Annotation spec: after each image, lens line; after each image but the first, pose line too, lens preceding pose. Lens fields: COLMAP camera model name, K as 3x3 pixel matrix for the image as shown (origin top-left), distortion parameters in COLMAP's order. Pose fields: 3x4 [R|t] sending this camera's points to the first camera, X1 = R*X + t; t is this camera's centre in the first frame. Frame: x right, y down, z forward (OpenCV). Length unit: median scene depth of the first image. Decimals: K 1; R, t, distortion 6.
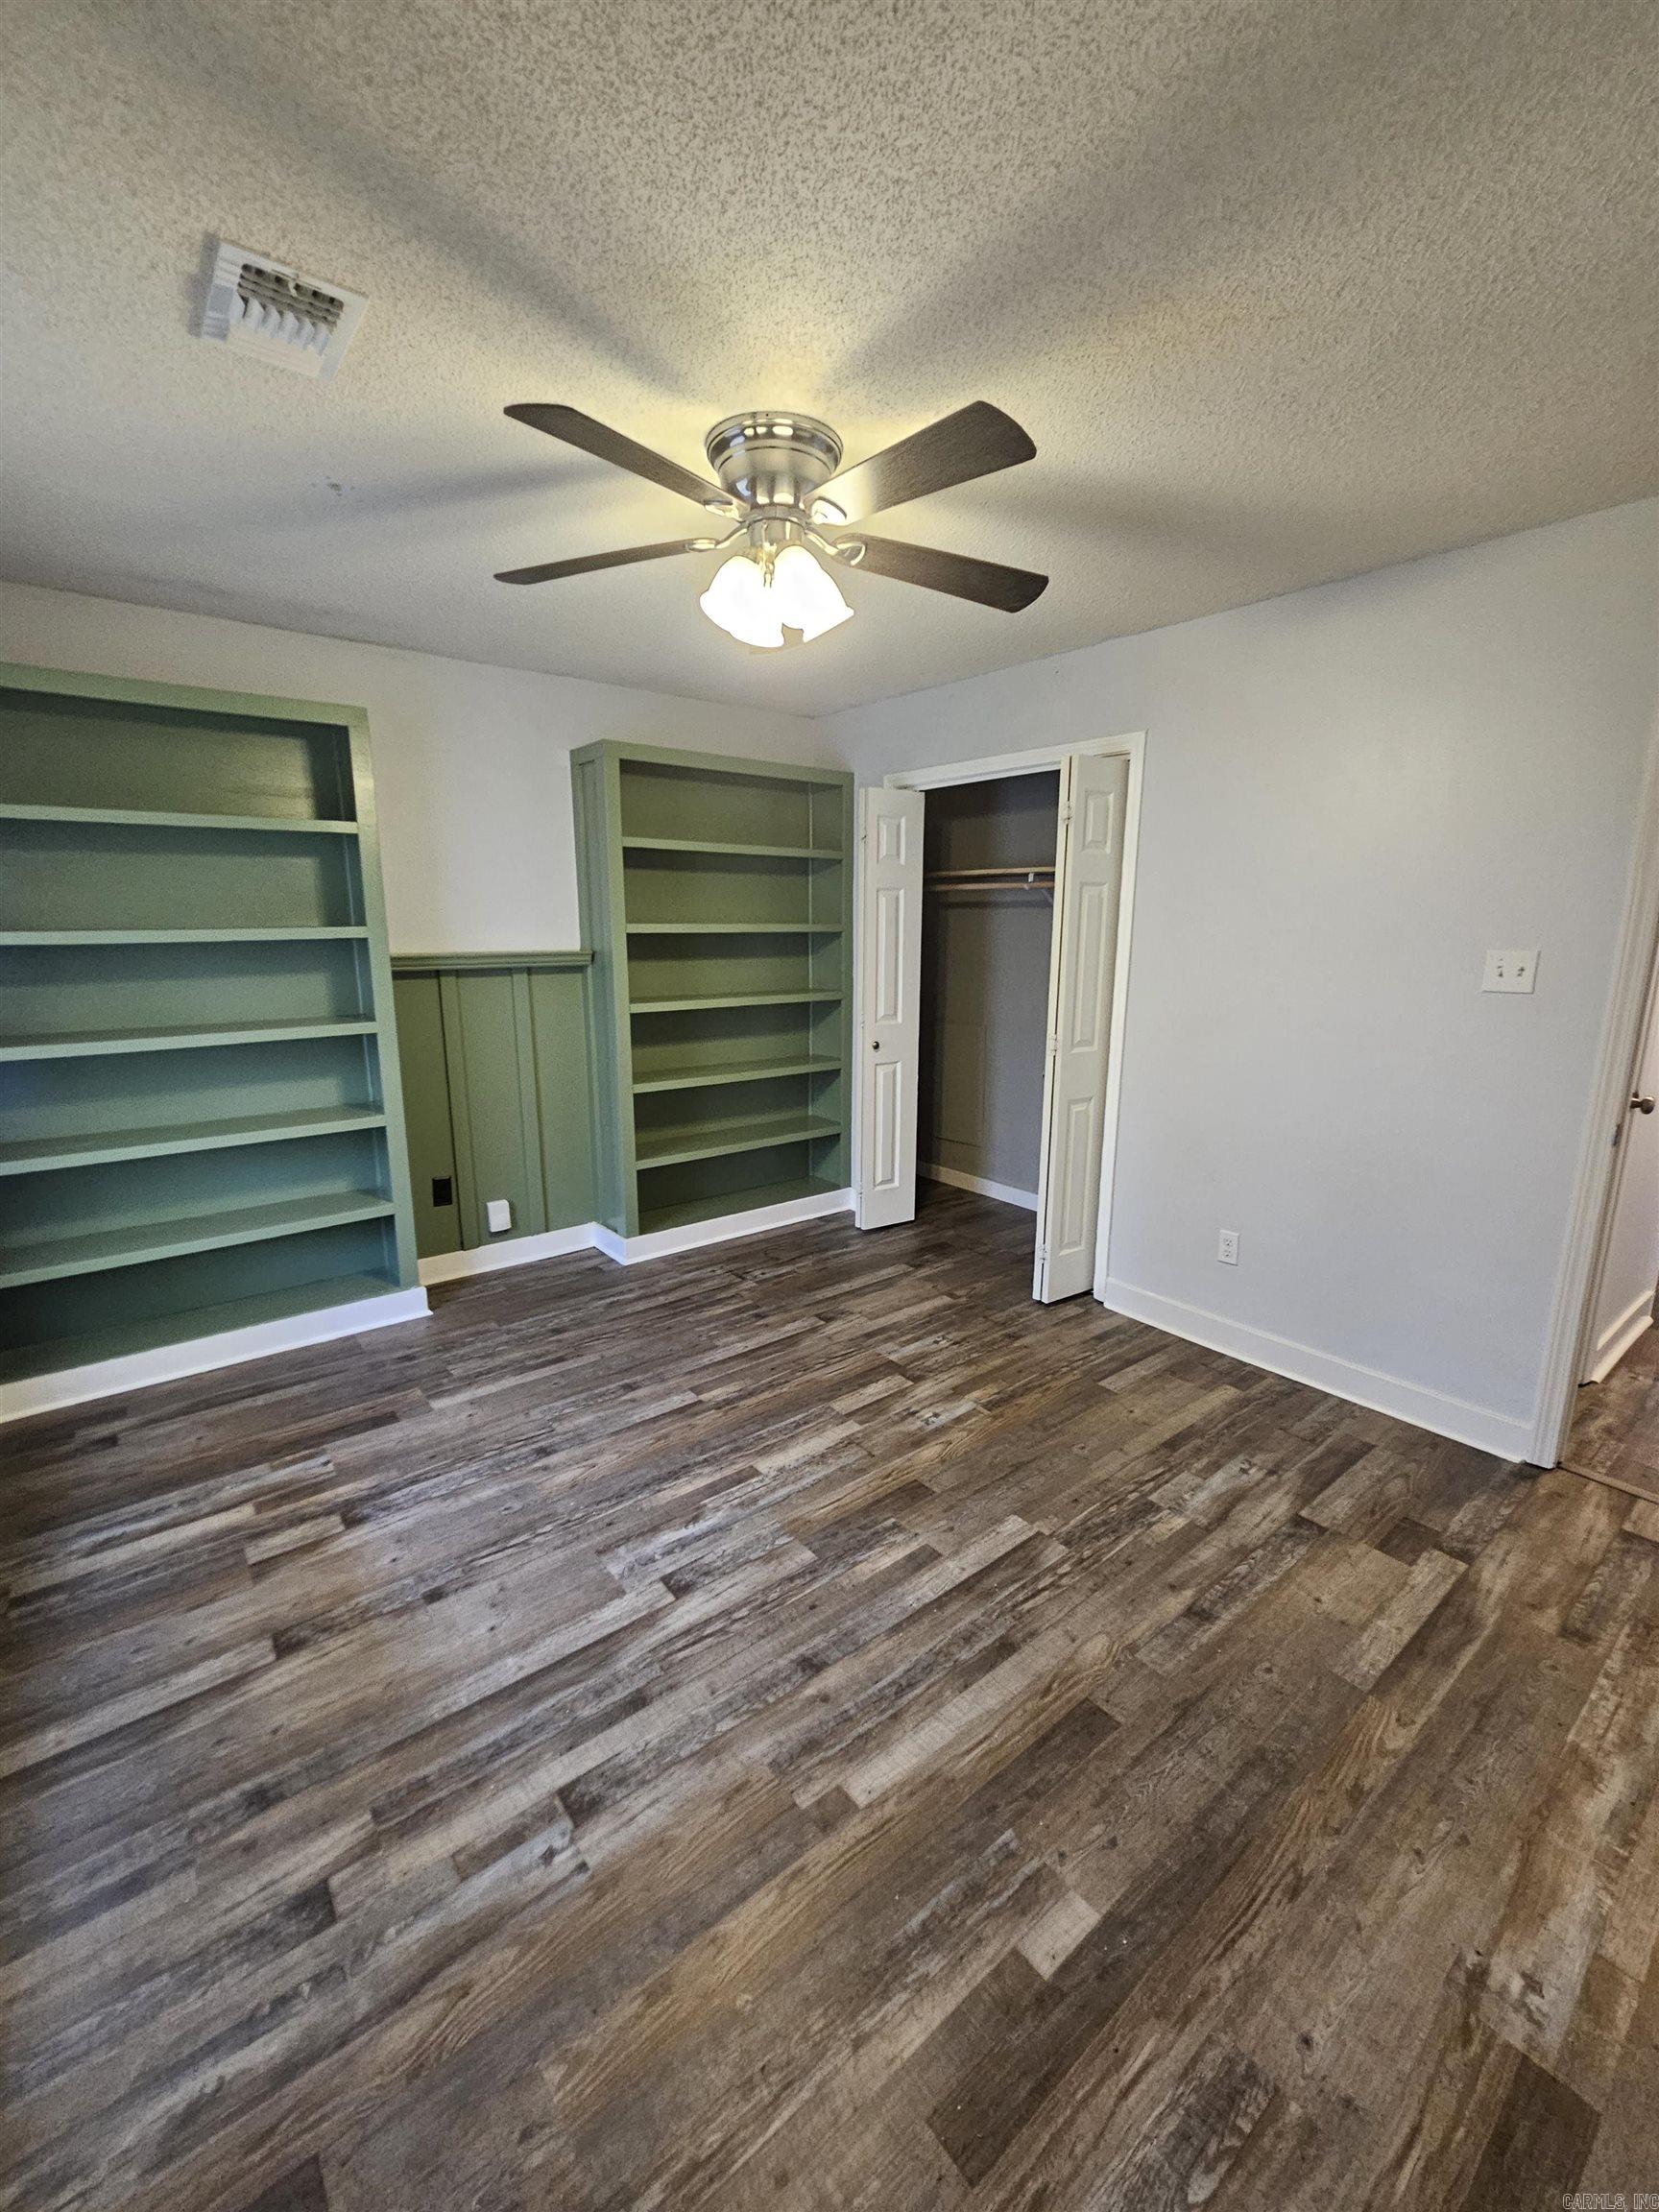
lens RADIAL K [[908.2, 0, 812.6], [0, 908.2, 1099.5], [0, 0, 1]] dist [-0.005154, 0.001646]
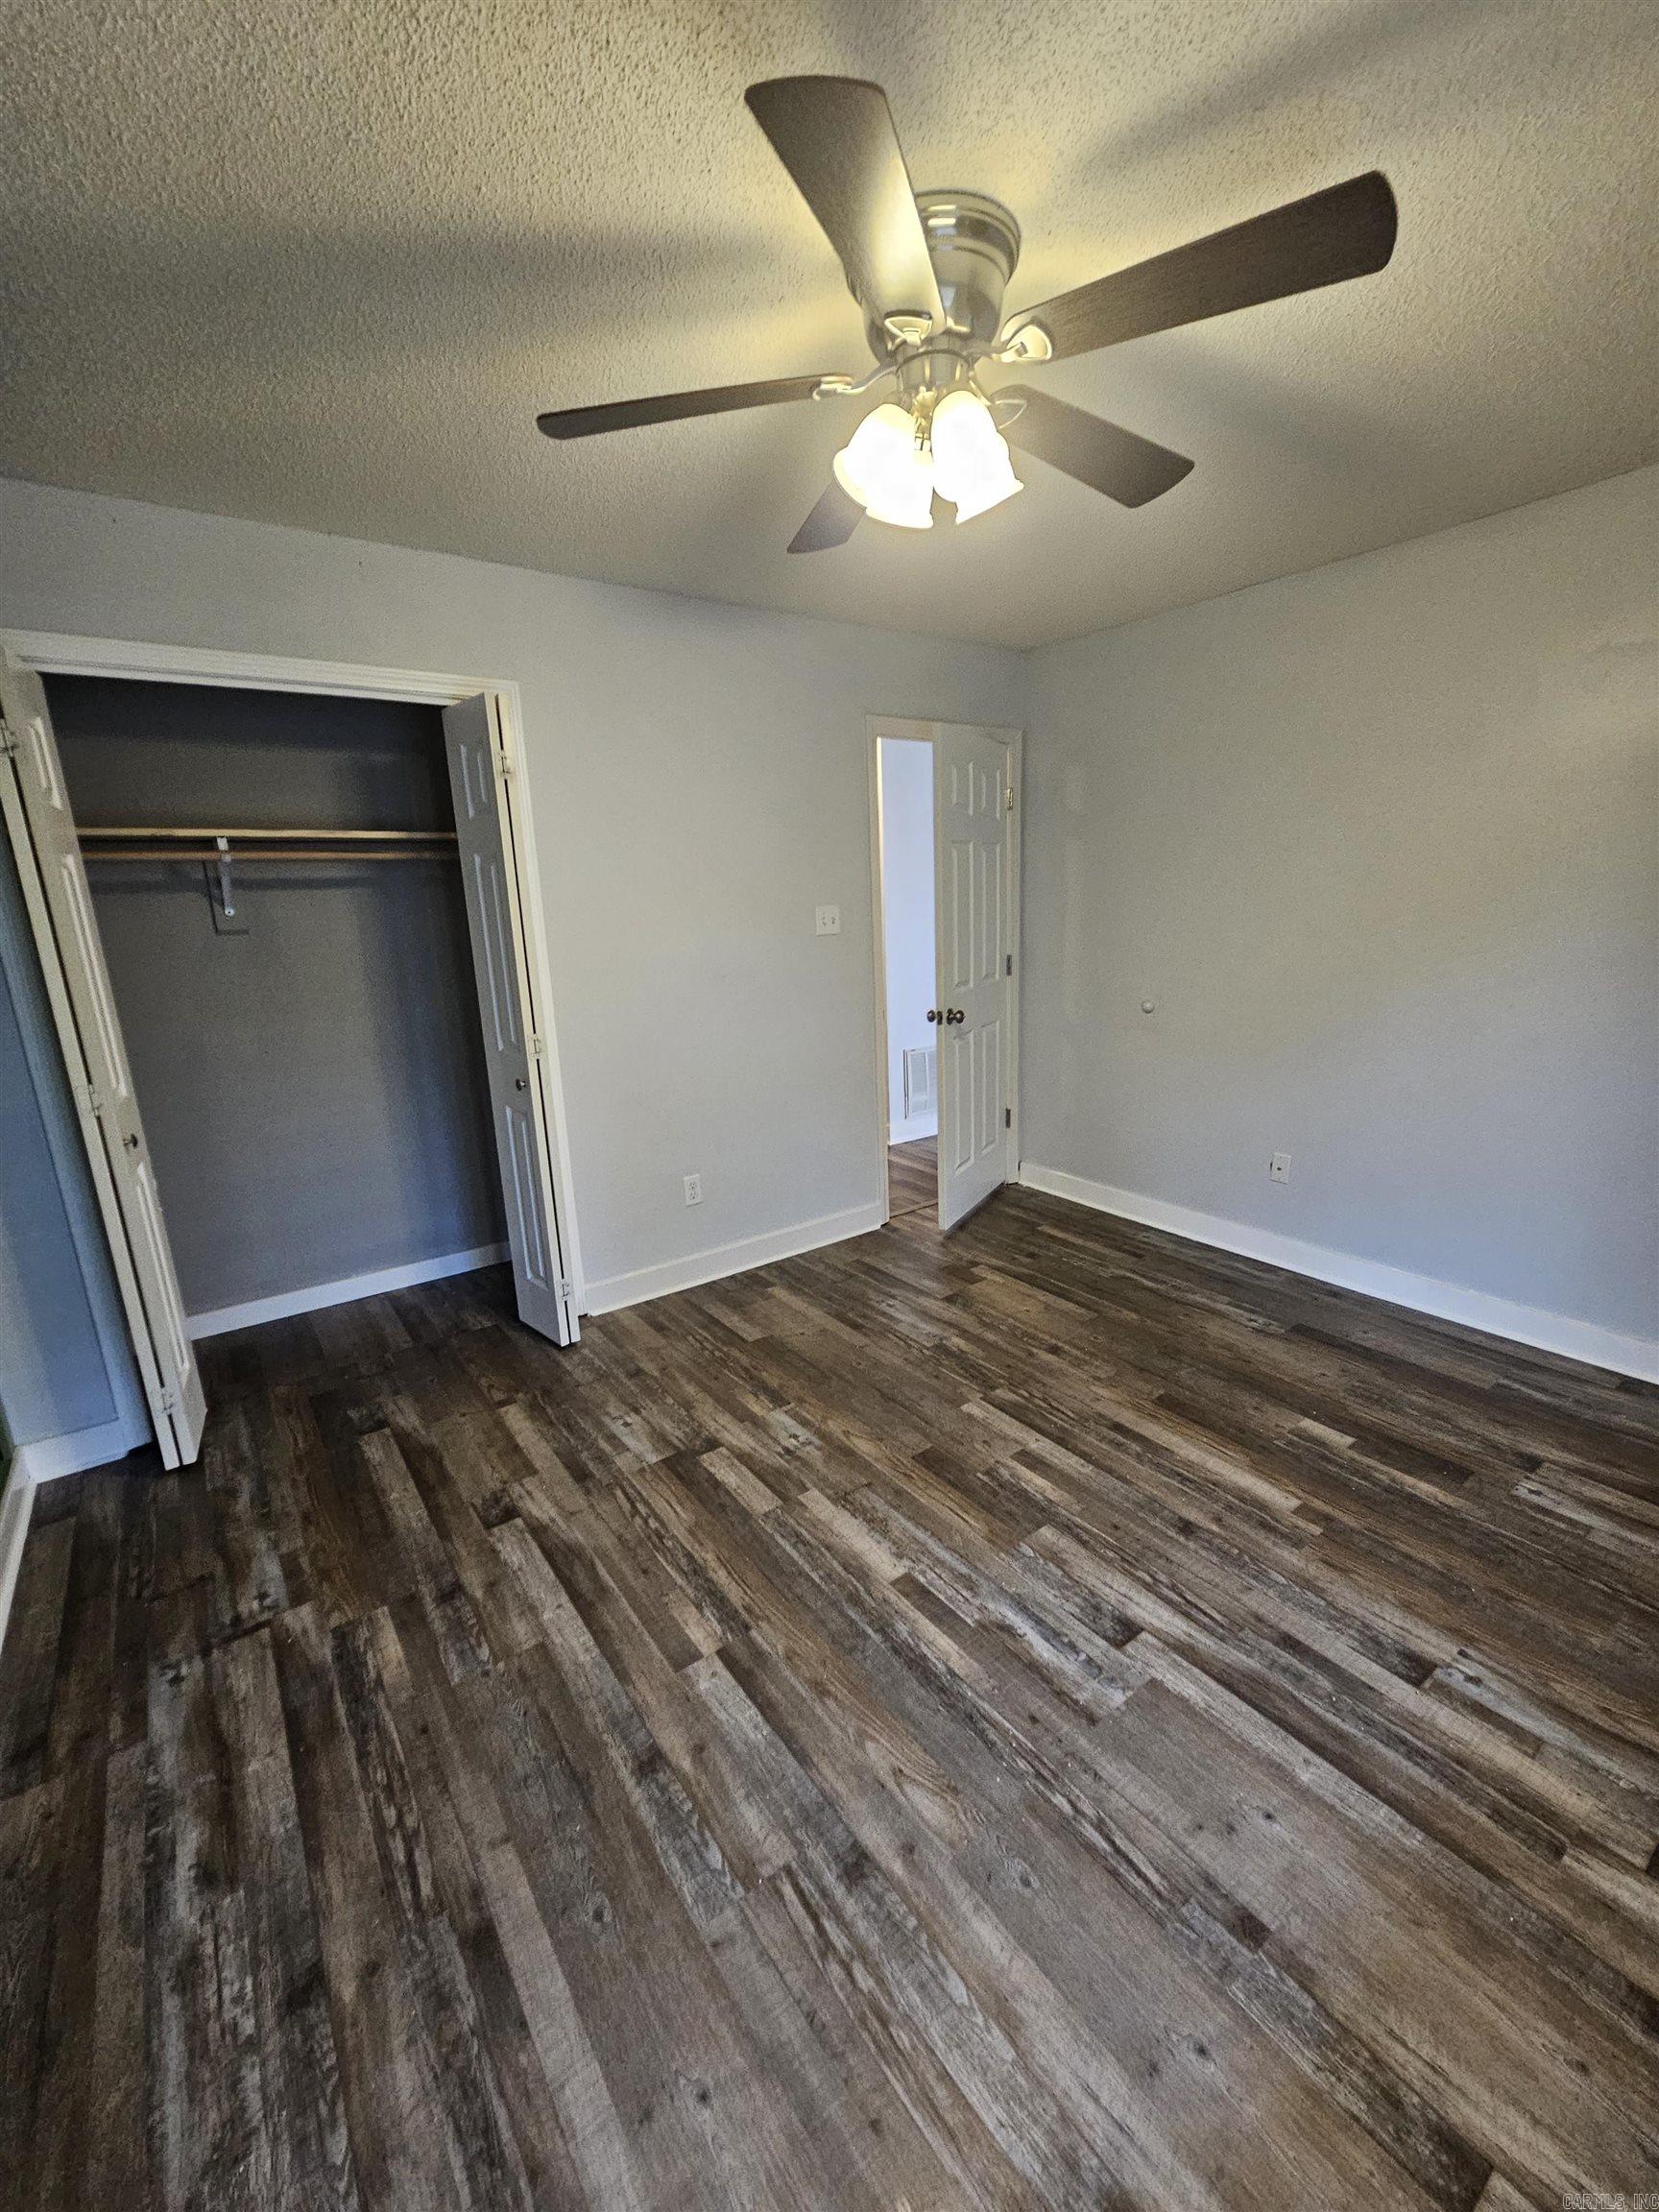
lens RADIAL K [[908.2, 0, 838.8], [0, 908.2, 1111.1], [0, 0, 1]] dist [-0.005154, 0.001646]
pose [[0.034286, -0.237404, 0.970806, -0.811259], [0.228471, 0.947516, 0.223639, -0.187253], [-0.972947, 0.214133, 0.086726, 0.981625]]
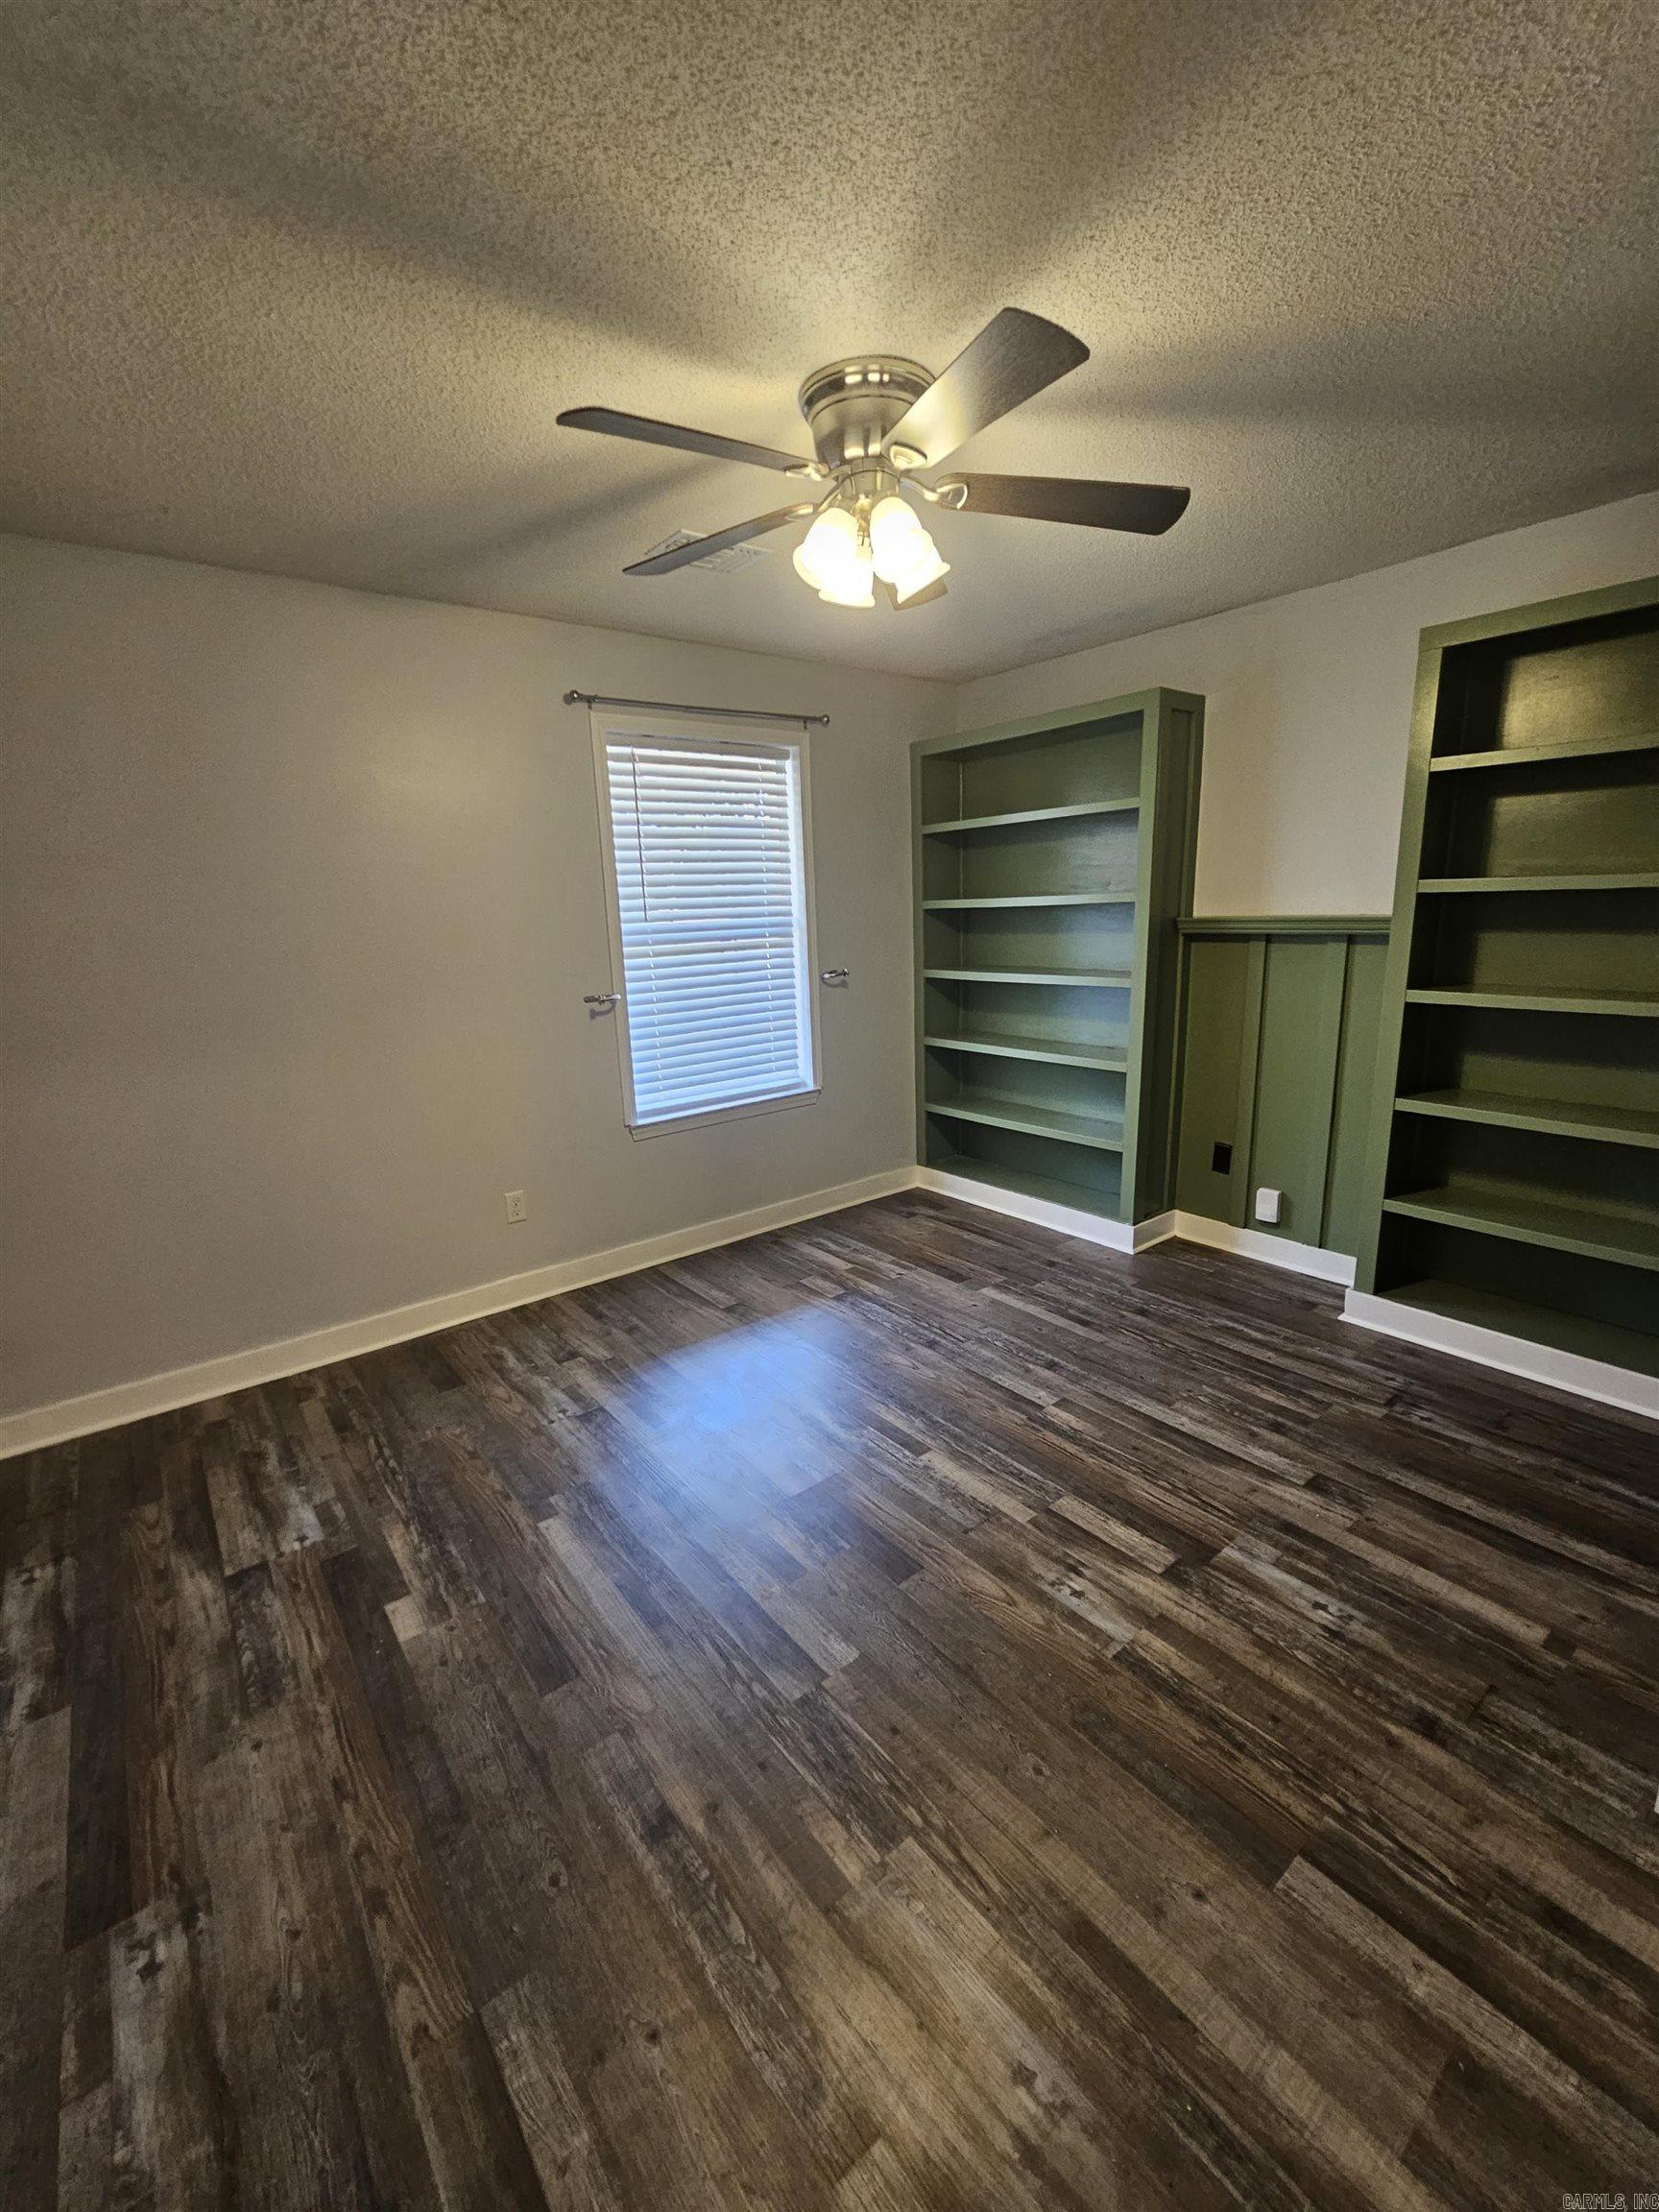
lens RADIAL K [[908.2, 0, 842.8], [0, 908.2, 1097.2], [0, 0, 1]] dist [-0.005154, 0.001646]
pose [[0.011944, 0.210256, -0.977573, 0.897575], [-0.159630, 0.965506, 0.205710, -0.167546], [0.987105, 0.153593, 0.045095, 0.887023]]
